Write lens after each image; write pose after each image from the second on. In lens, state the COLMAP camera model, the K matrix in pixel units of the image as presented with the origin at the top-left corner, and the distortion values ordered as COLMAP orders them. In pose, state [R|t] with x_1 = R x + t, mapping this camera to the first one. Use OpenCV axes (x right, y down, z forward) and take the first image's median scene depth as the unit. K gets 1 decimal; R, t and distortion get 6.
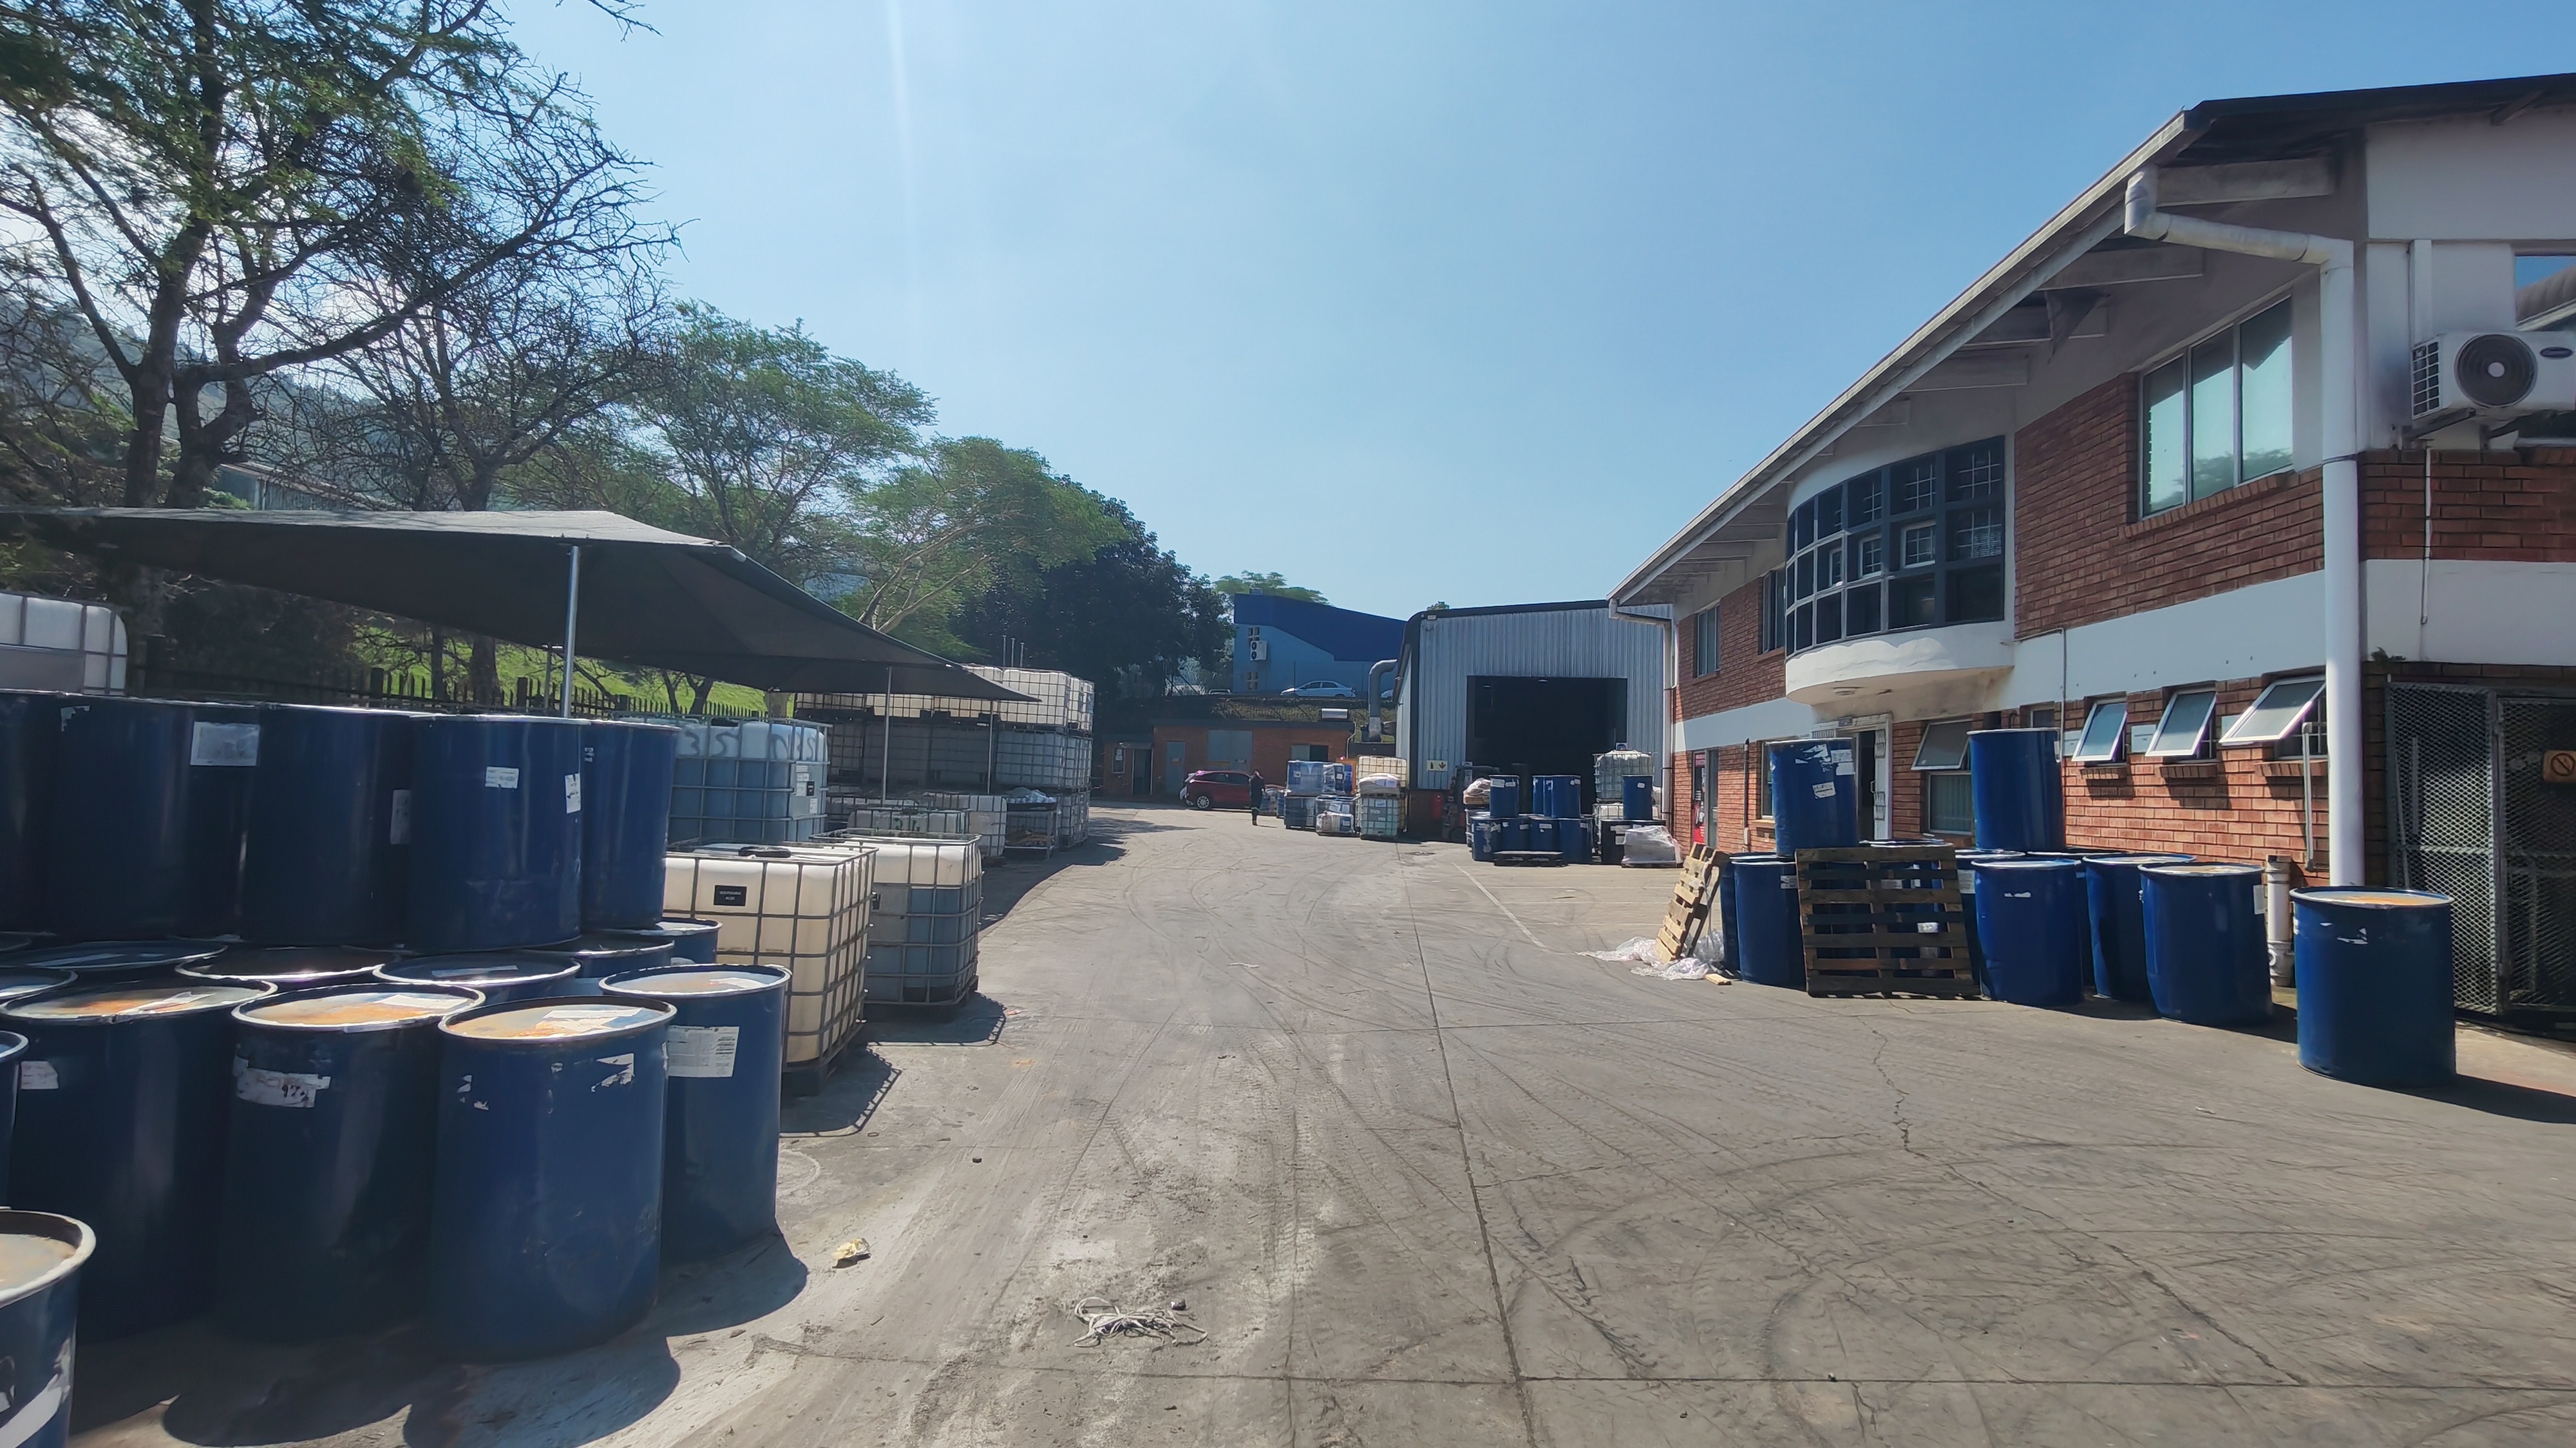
lens RADIAL K [[1183.3, 0, 1290.5], [0, 1183.3, 737.5], [0, 0, 1]] dist [-0.000639, 0.001423]
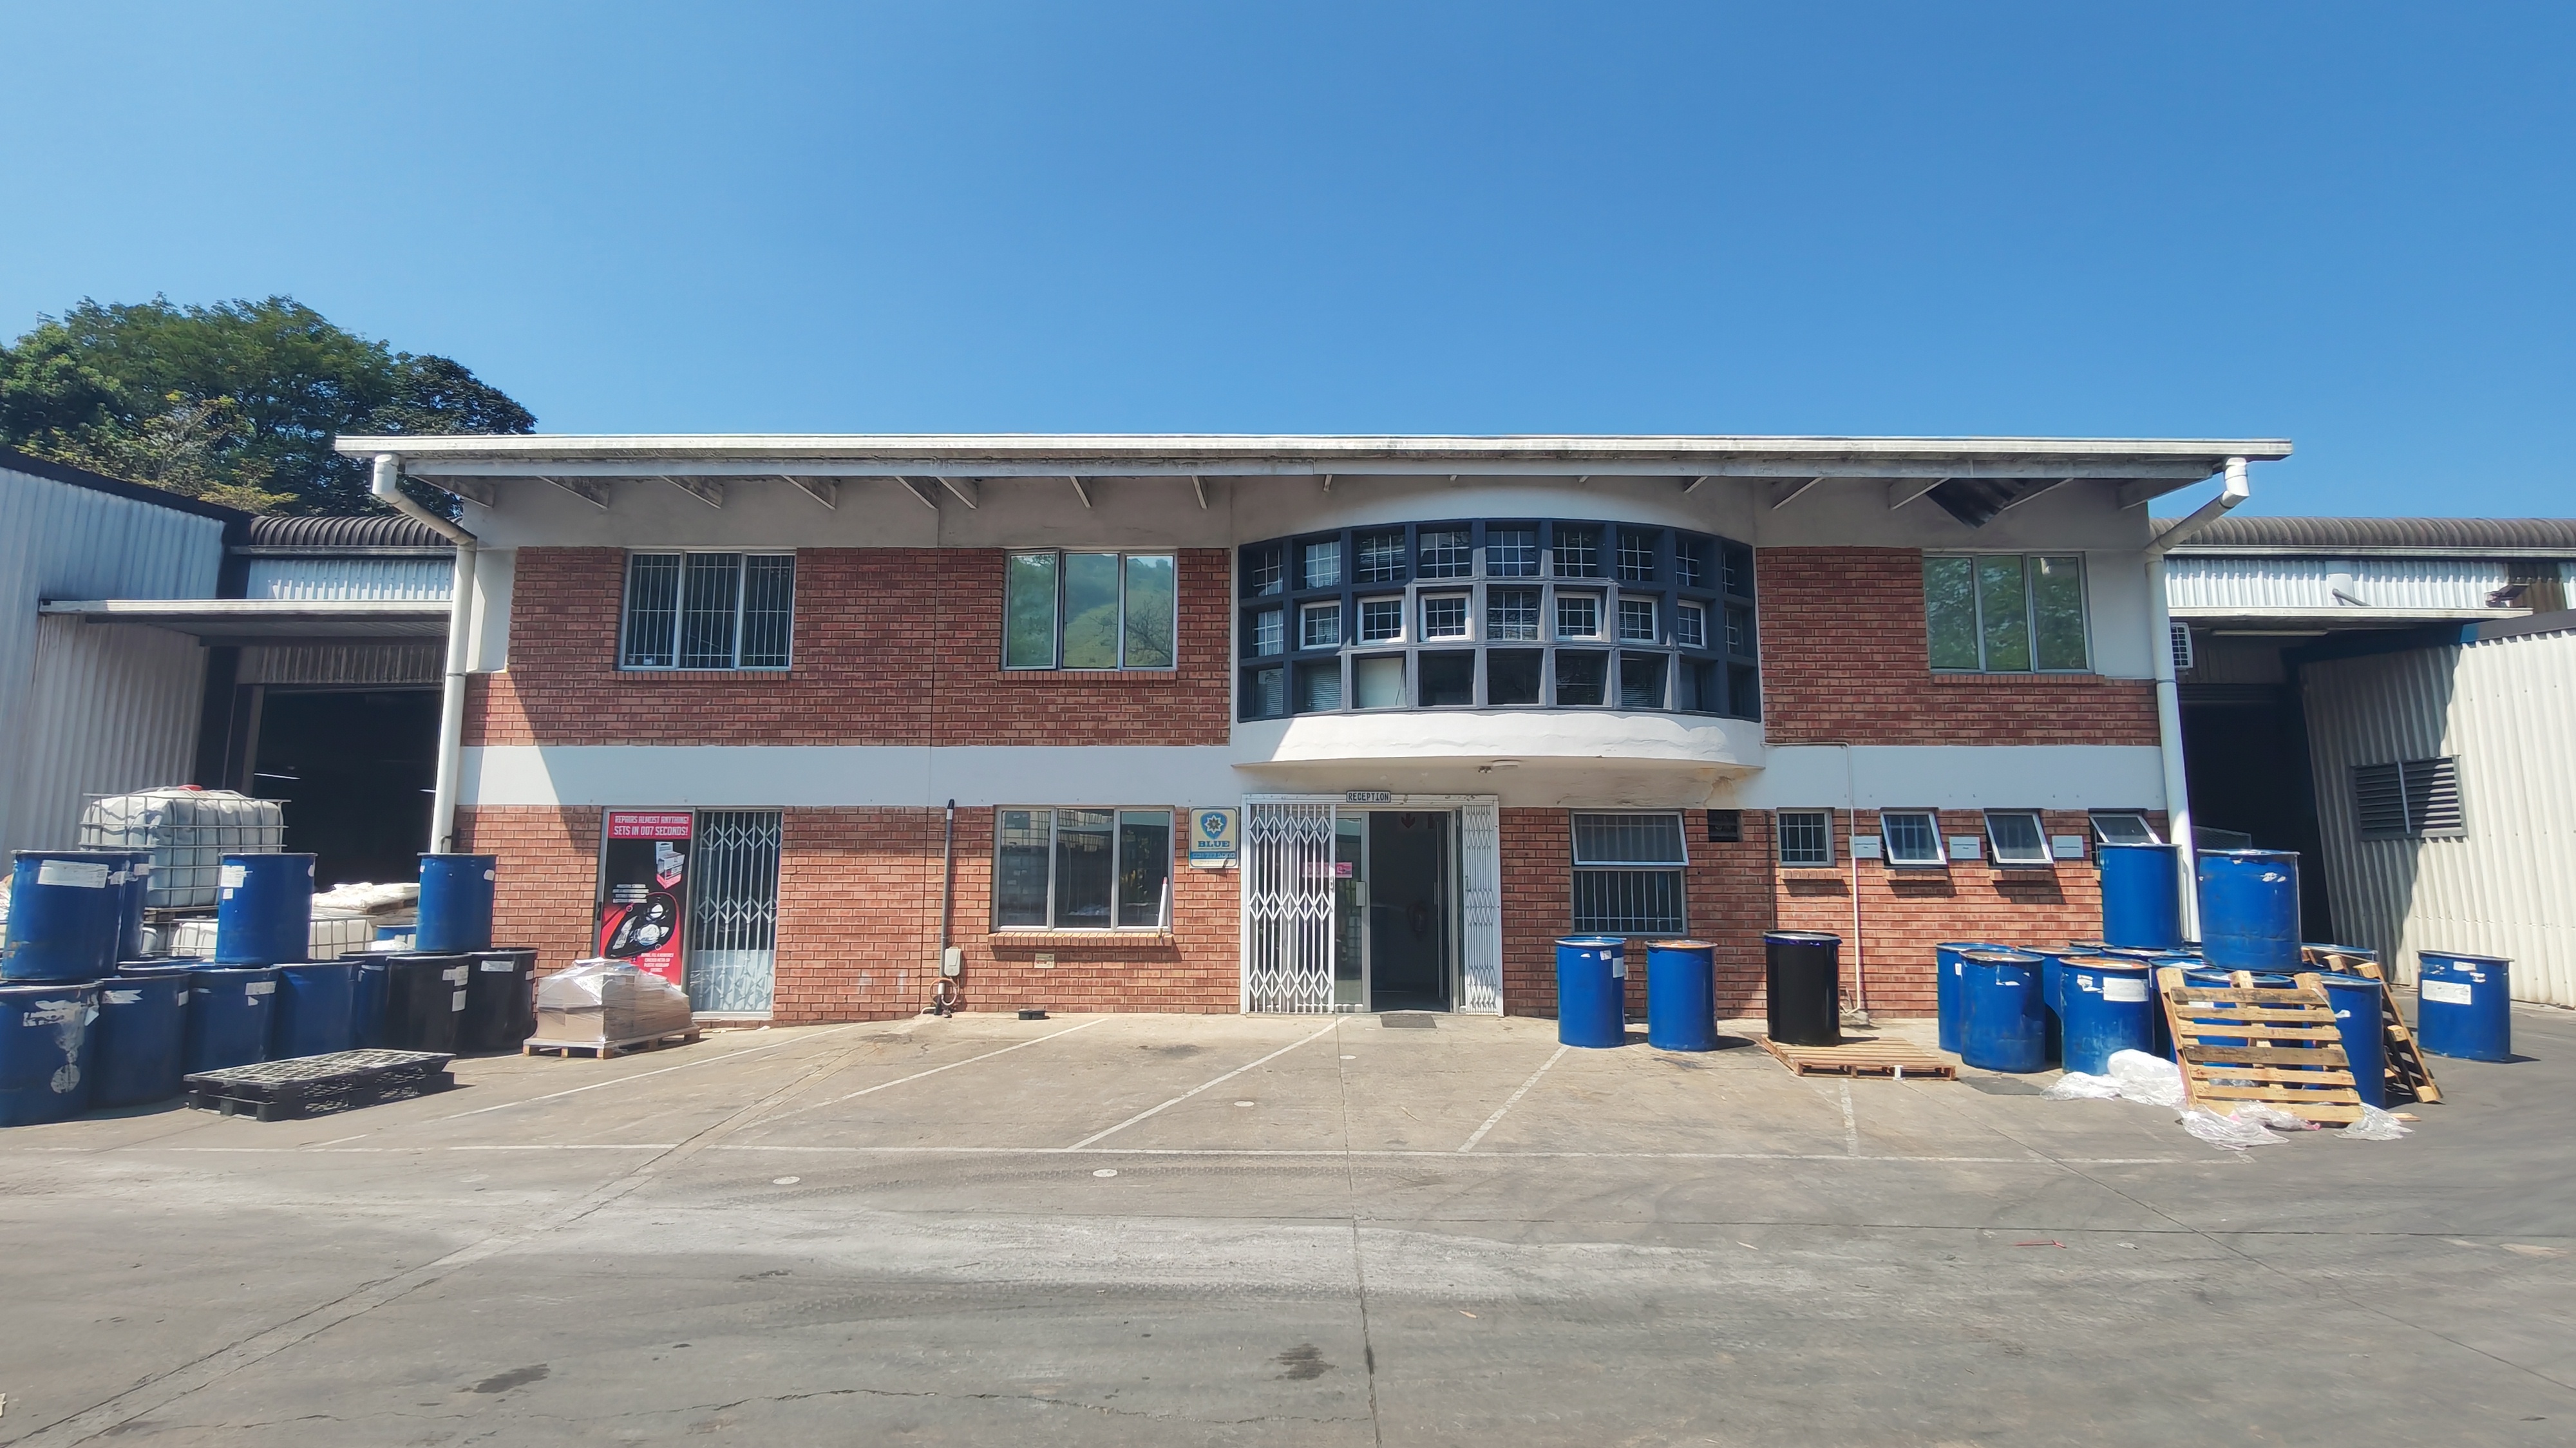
lens RADIAL K [[1183.3, 0, 1288.3], [0, 1183.3, 718.2], [0, 0, 1]] dist [-0.000639, 0.001423]
pose [[-0.056310, 0.112022, 0.992109, -0.553714], [-0.048825, 0.992188, -0.114802, 0.049526], [-0.997219, -0.054904, -0.050401, 2.022657]]
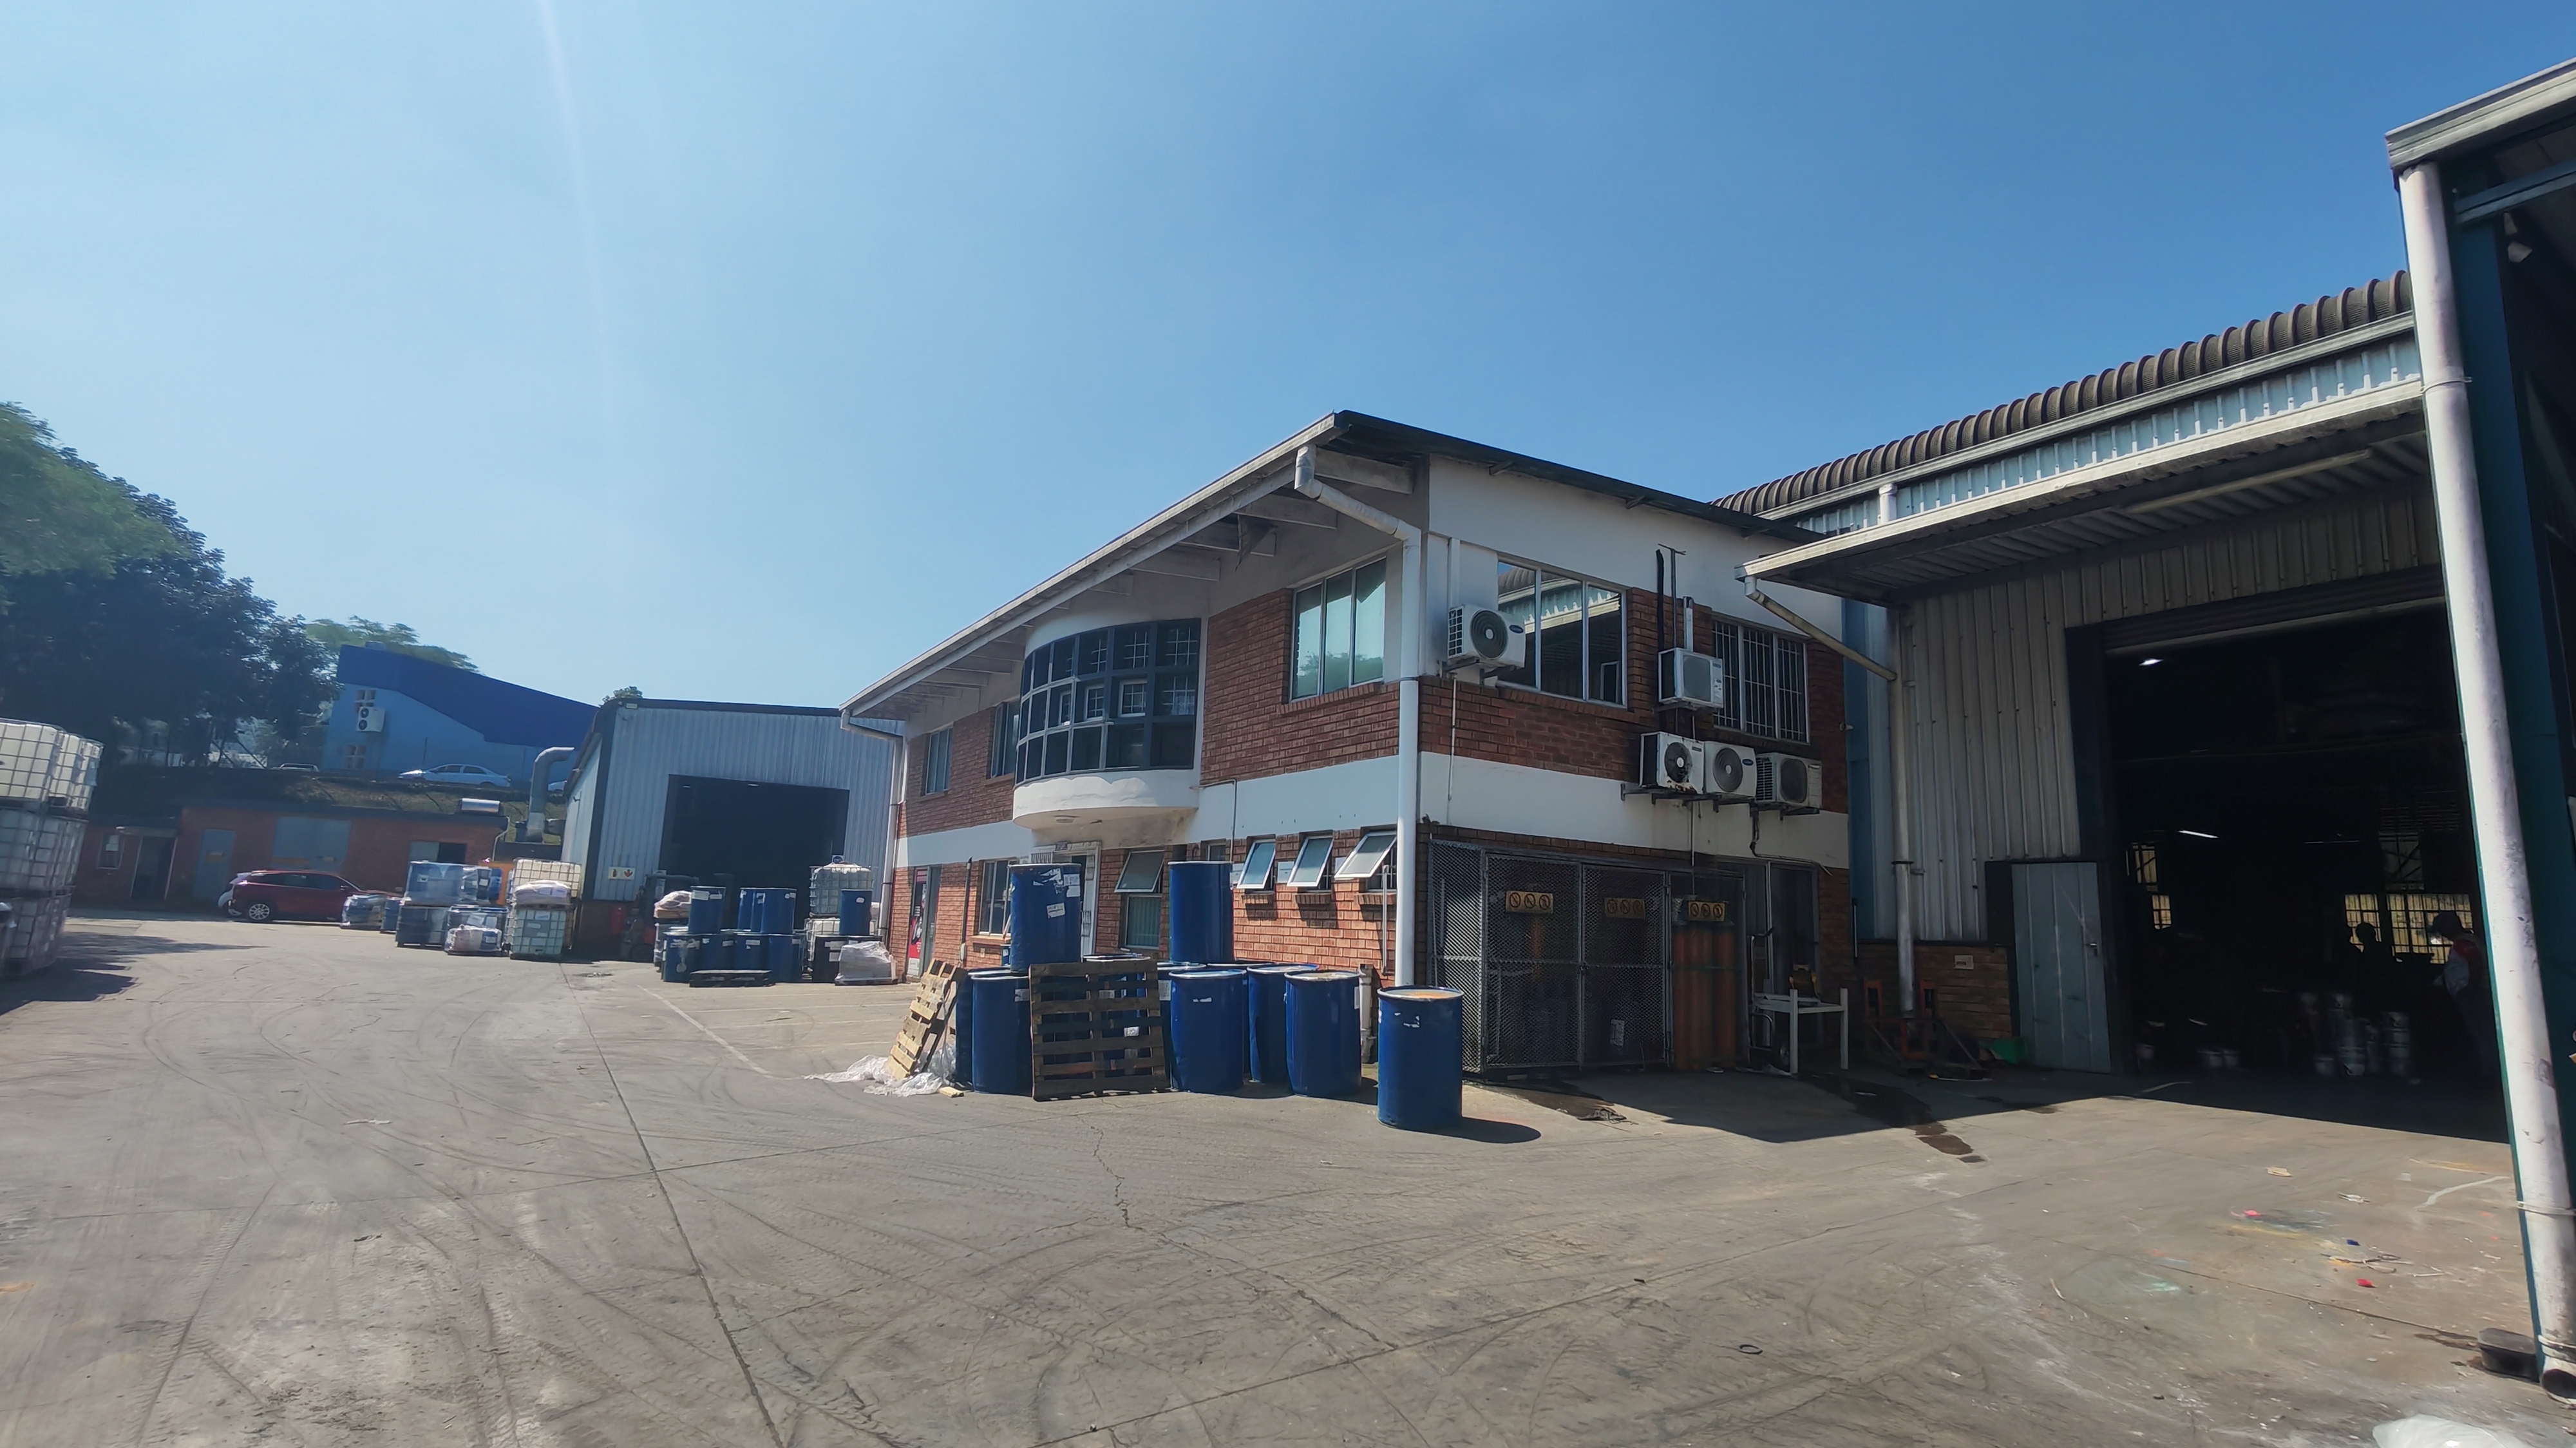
lens RADIAL K [[1183.3, 0, 1290.2], [0, 1183.3, 740.6], [0, 0, 1]] dist [-0.000639, 0.001423]
pose [[0.797560, 0.097693, 0.595277, -0.053691], [-0.042046, 0.993402, -0.106696, -0.004615], [-0.601773, 0.060068, 0.796405, -0.029759]]
